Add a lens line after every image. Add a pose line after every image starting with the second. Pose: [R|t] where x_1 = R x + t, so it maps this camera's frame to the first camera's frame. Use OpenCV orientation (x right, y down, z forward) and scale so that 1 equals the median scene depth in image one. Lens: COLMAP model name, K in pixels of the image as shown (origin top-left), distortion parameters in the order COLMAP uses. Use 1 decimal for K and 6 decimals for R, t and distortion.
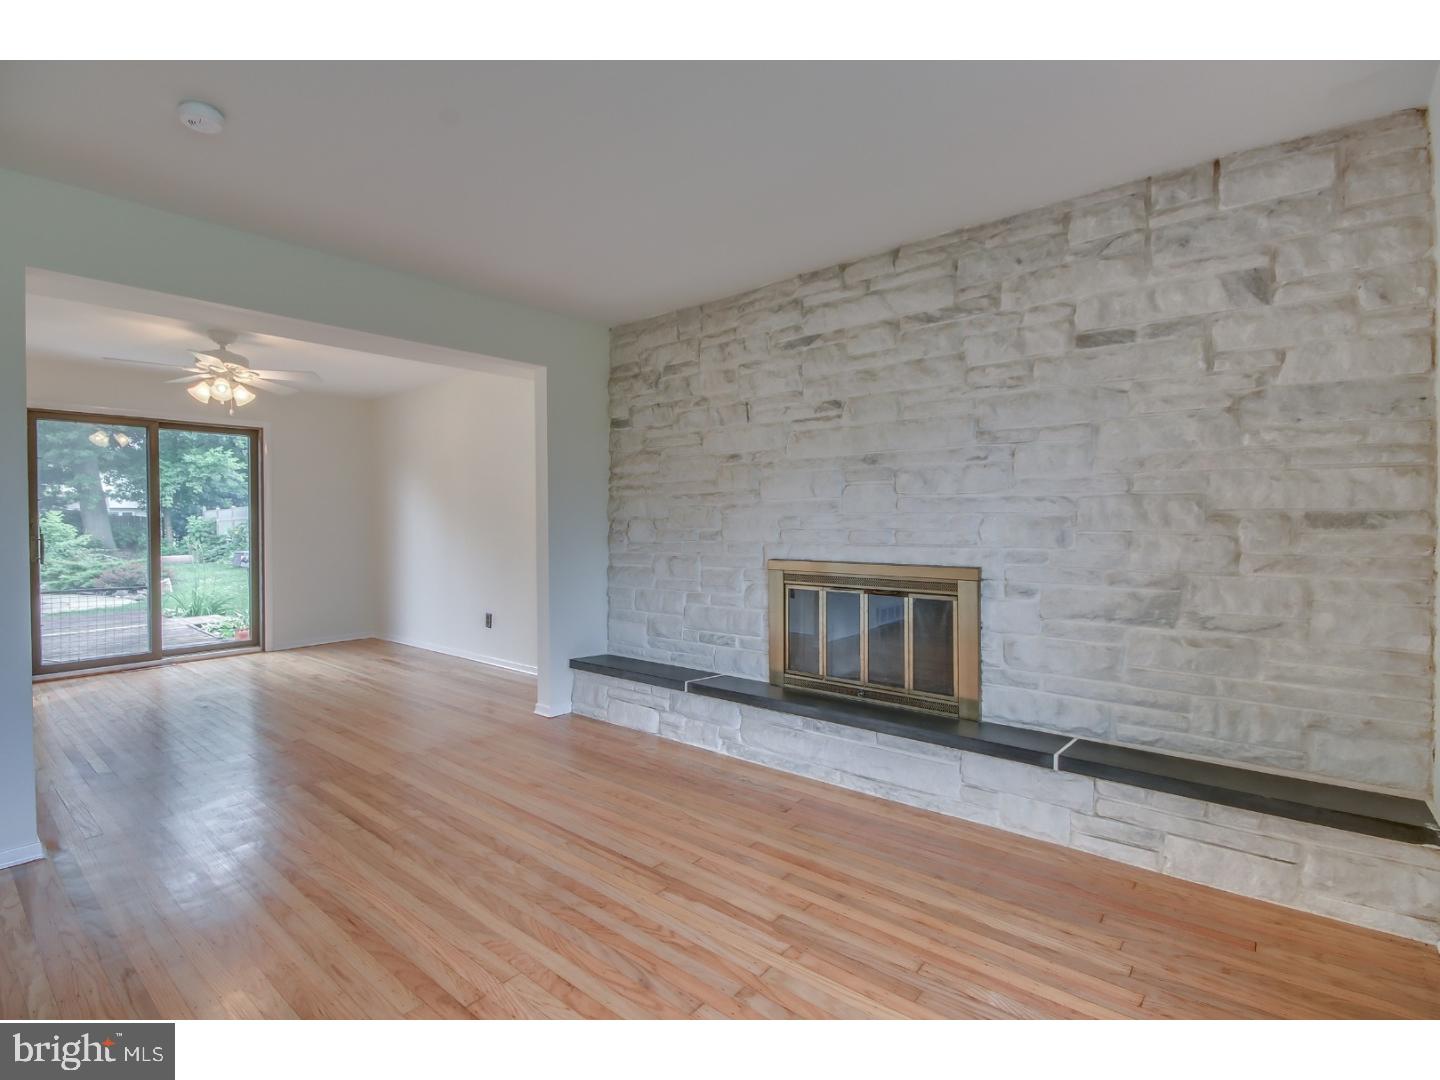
lens RADIAL K [[688.1, 0, 673.9], [0, 688.1, 527.7], [0, 0, 1]] dist [0.006302, -0.008042]
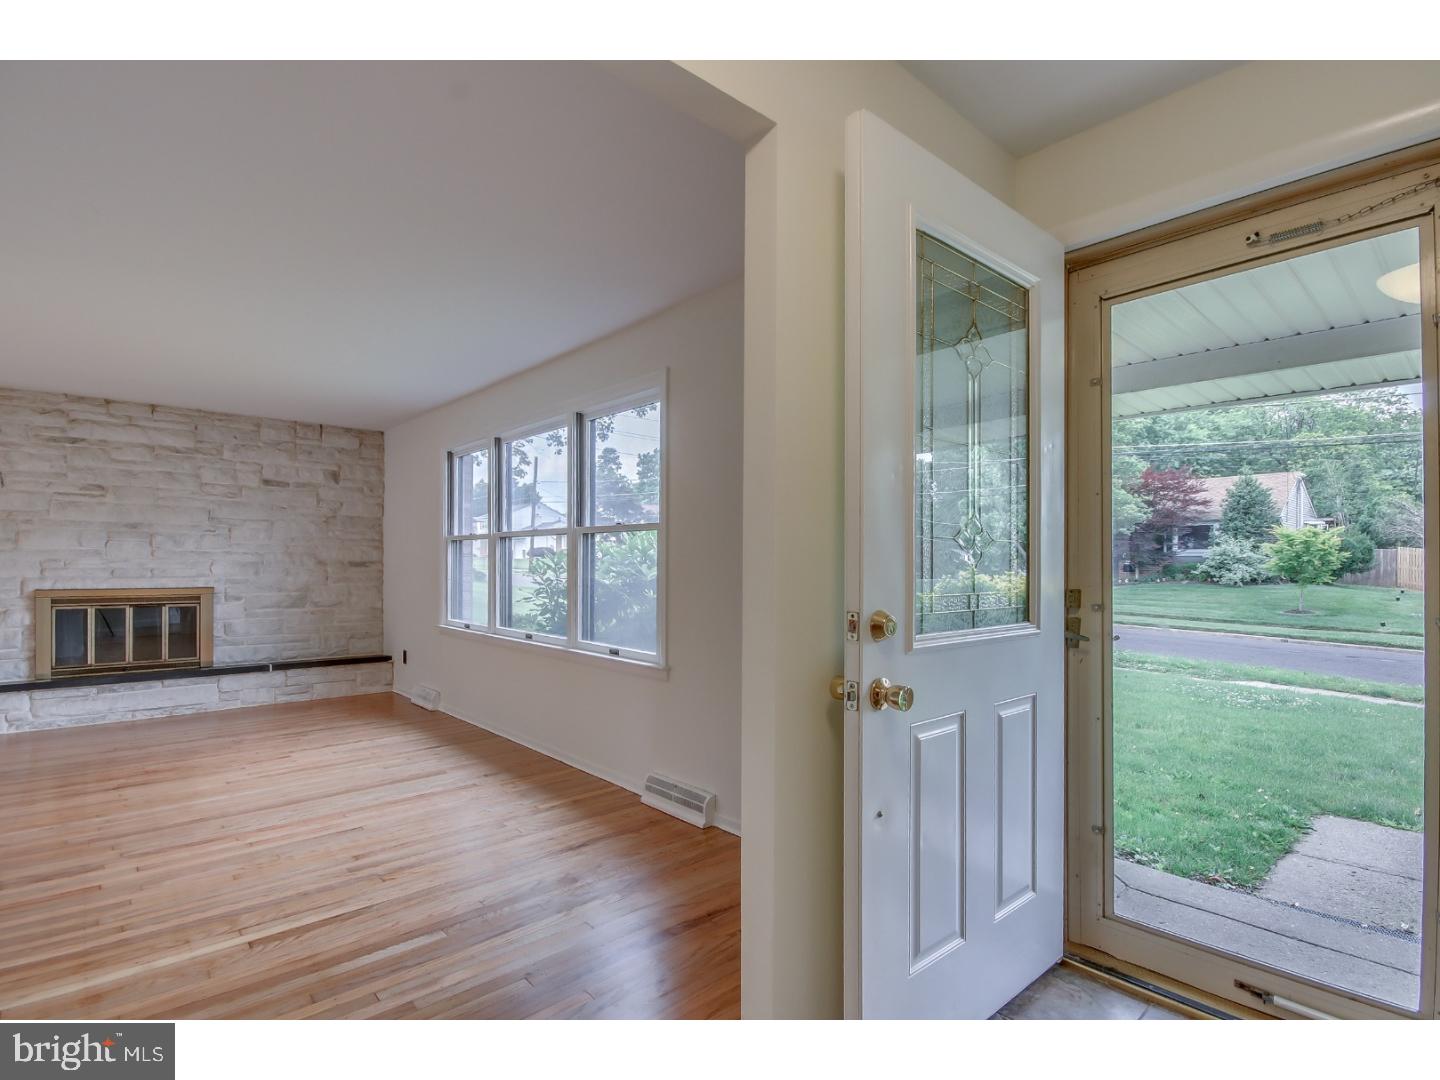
lens RADIAL K [[688.1, 0, 714.6], [0, 688.1, 568.6], [0, 0, 1]] dist [0.006302, -0.008042]
pose [[0.151058, 0.002311, 0.988522, -1.285358], [0.008632, 0.999956, -0.003656, 0.024182], [-0.988487, 0.009085, 0.151031, -0.706300]]
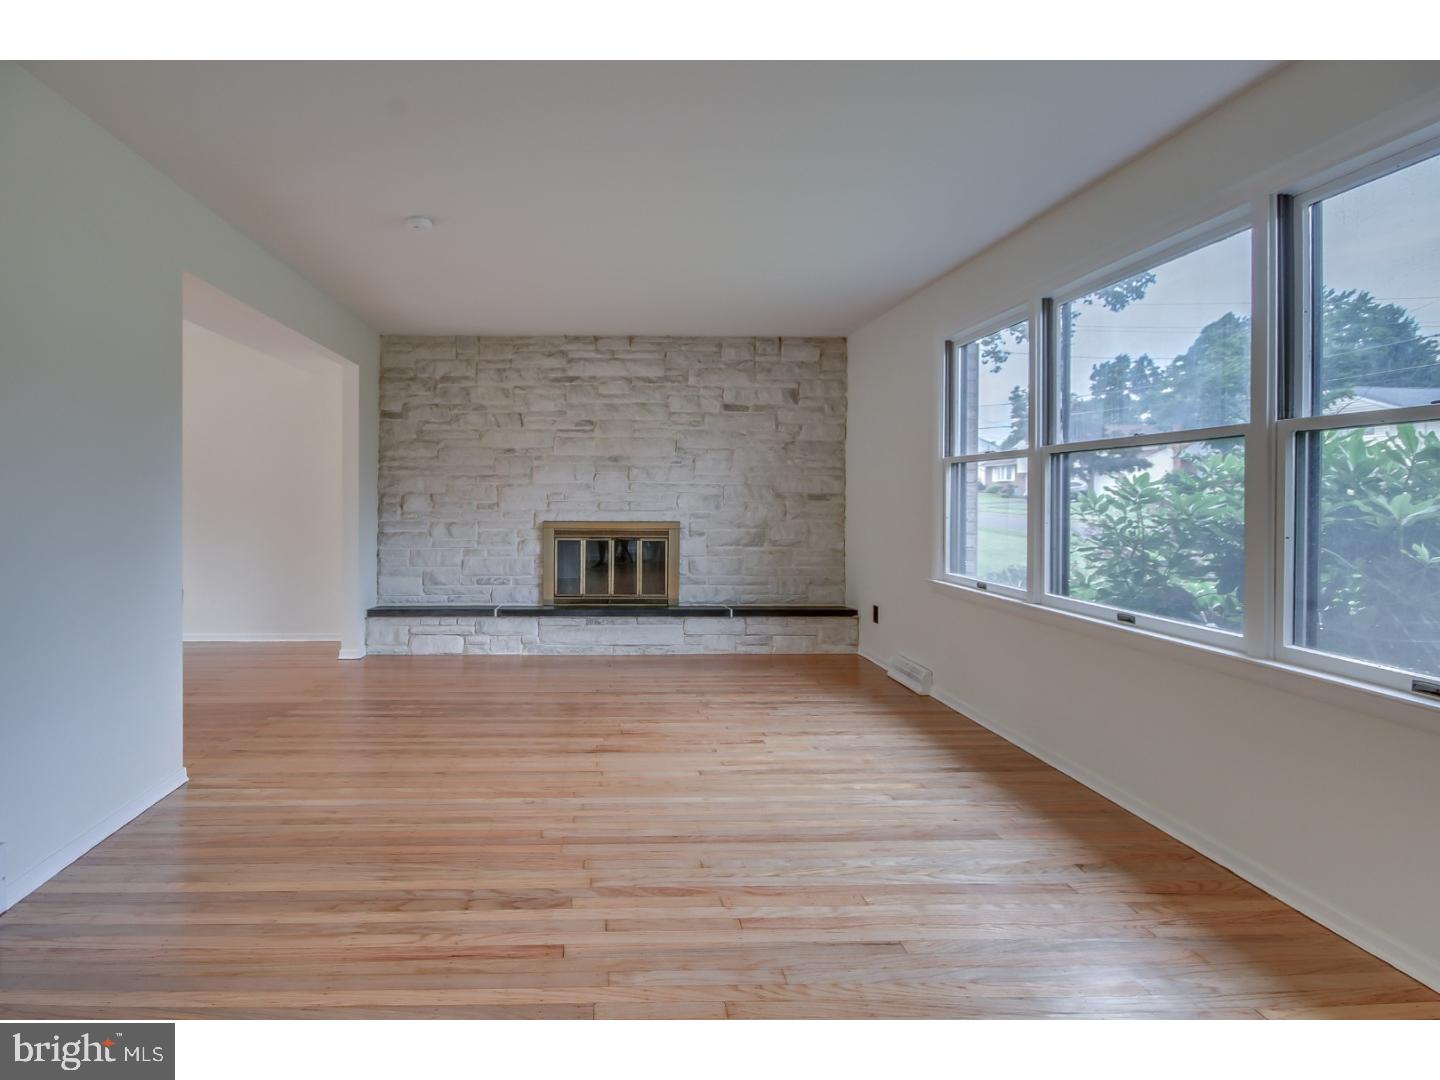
lens RADIAL K [[688.1, 0, 627.4], [0, 688.1, 503.8], [0, 0, 1]] dist [0.006302, -0.008042]
pose [[0.746488, 0.004358, 0.665384, -0.900550], [0.000268, 0.999977, -0.006849, 0.022466], [-0.665398, 0.005291, 0.746470, -0.289663]]
